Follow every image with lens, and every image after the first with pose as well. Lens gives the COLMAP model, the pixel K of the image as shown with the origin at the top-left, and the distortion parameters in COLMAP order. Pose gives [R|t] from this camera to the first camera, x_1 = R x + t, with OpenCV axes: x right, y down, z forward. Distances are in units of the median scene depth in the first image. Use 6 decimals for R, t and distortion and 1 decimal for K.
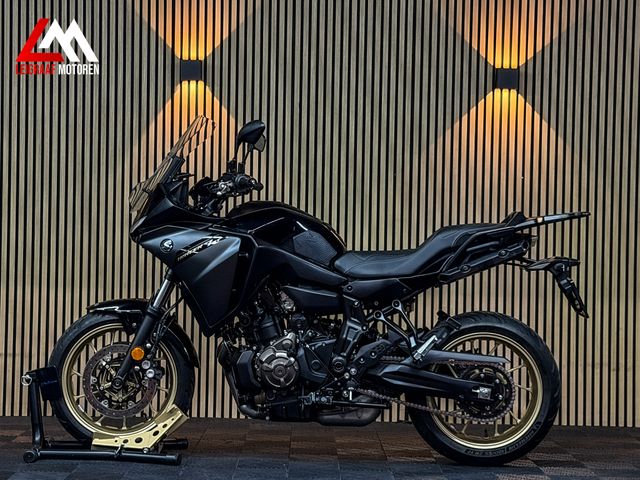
lens RADIAL K [[1422.4, 0, 320.0], [0, 1422.4, 240.0], [0, 0, 1]] dist [0.079168, 0.001658]
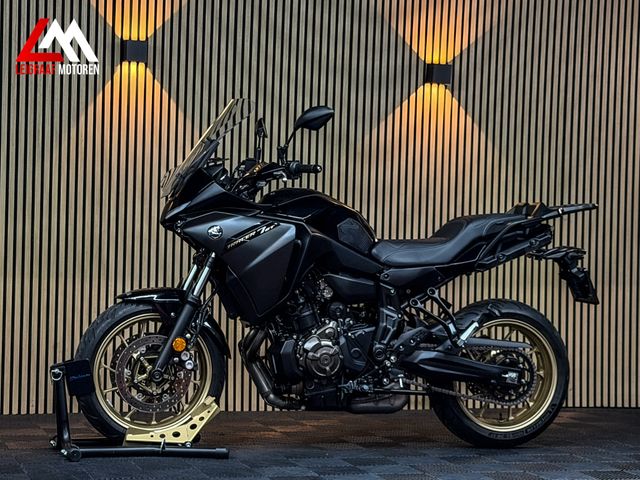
lens RADIAL K [[1422.4, 0, 320.0], [0, 1422.4, 240.0], [0, 0, 1]] dist [0.079168, 0.001658]
pose [[0.953870, 0.007212, 0.300132, -0.324792], [-0.008748, 0.999955, 0.003773, 0.004712], [-0.300091, -0.006224, 0.953890, 0.053876]]
